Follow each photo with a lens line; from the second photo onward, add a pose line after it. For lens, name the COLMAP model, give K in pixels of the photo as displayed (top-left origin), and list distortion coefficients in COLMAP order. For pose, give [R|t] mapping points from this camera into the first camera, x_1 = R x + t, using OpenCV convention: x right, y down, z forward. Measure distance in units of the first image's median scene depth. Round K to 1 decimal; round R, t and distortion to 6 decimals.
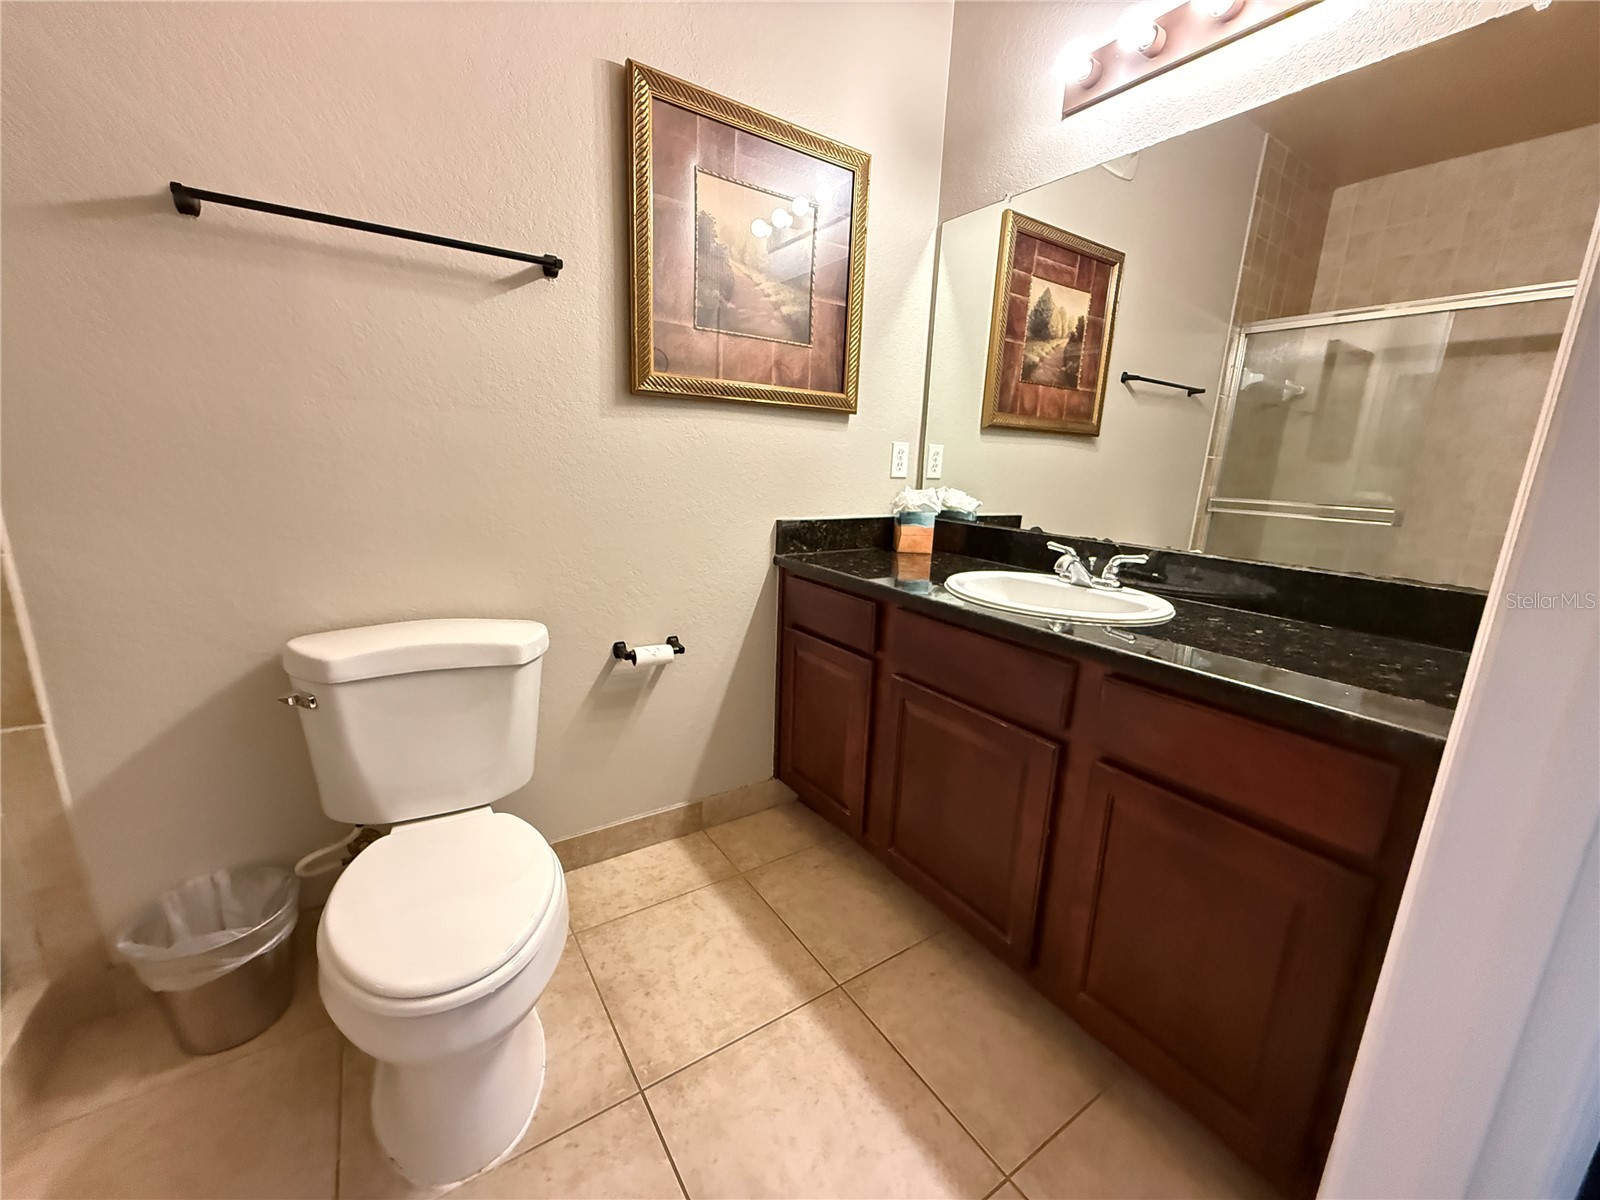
lens RADIAL K [[639.9, 0, 795.4], [0, 639.9, 606.1], [0, 0, 1]] dist [-0.000654, 0.000452]
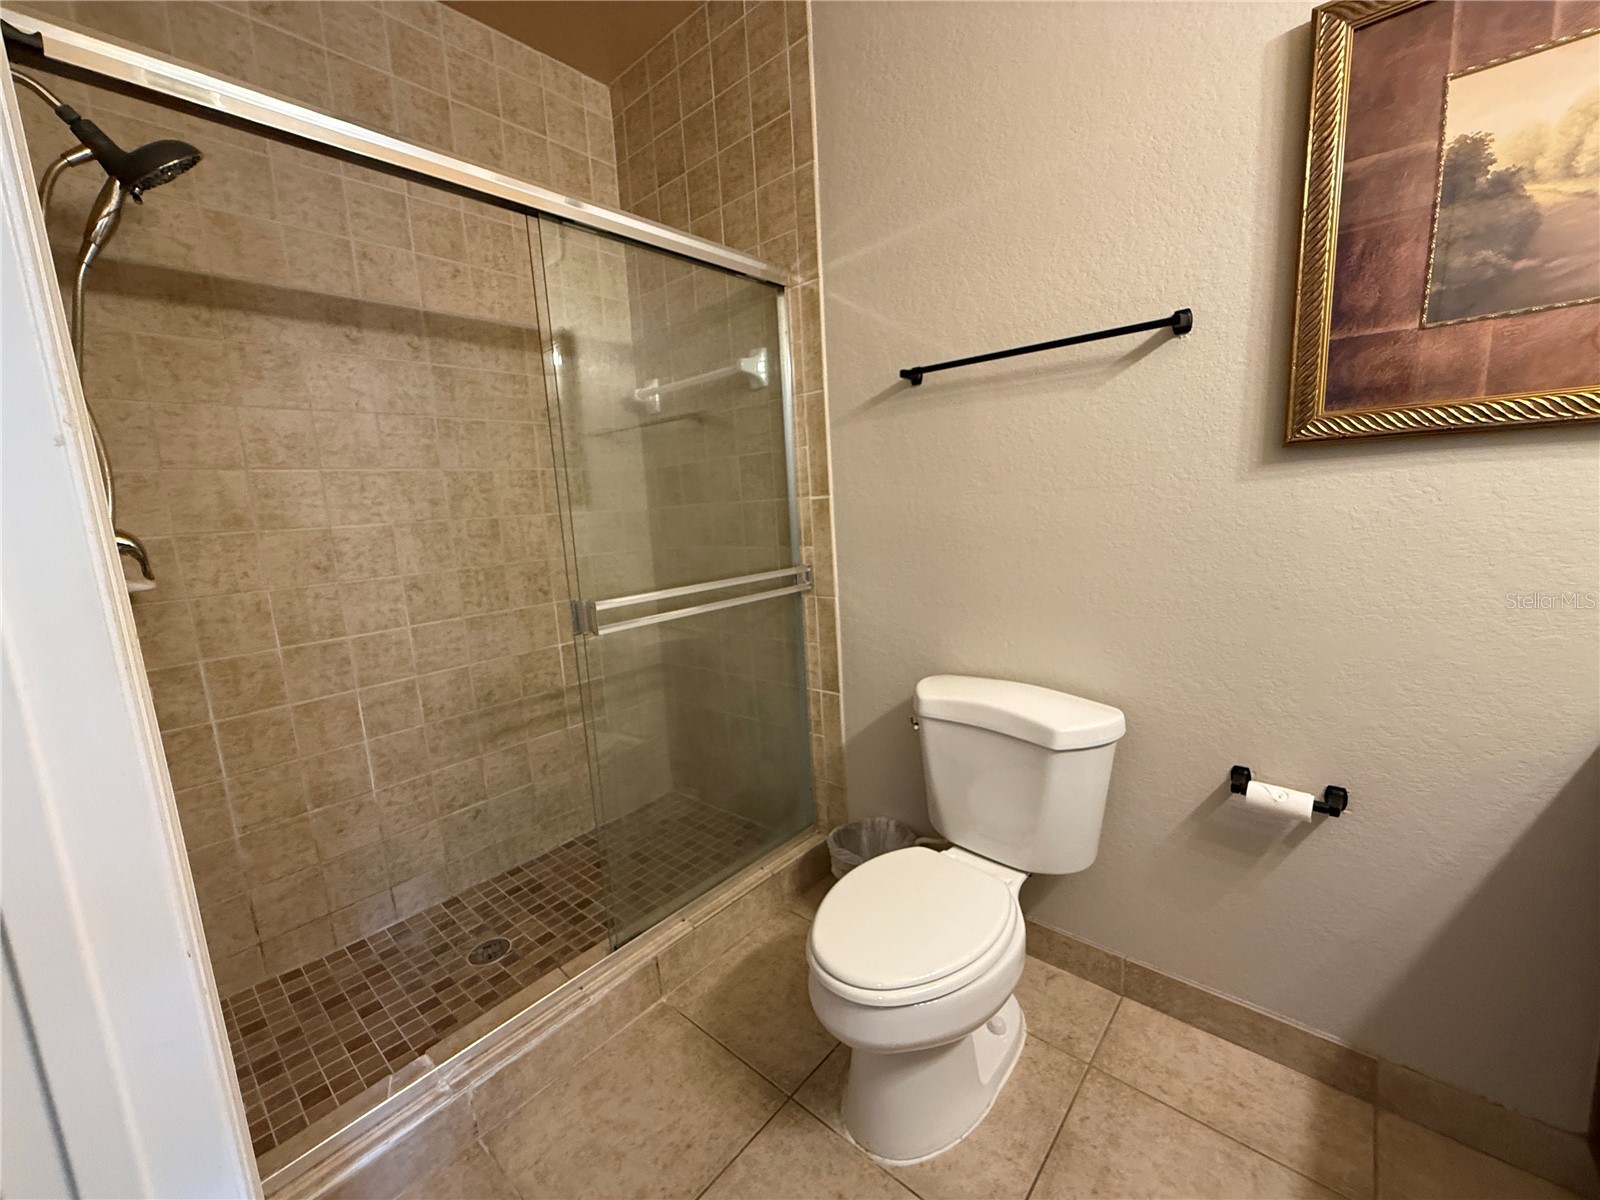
lens RADIAL K [[639.9, 0, 802.2], [0, 639.9, 604.2], [0, 0, 1]] dist [-0.000654, 0.000452]
pose [[0.253201, 0.104258, -0.961779, 0.337046], [-0.156101, 0.985551, 0.065740, -0.113555], [0.954737, 0.133489, 0.265817, 0.289827]]
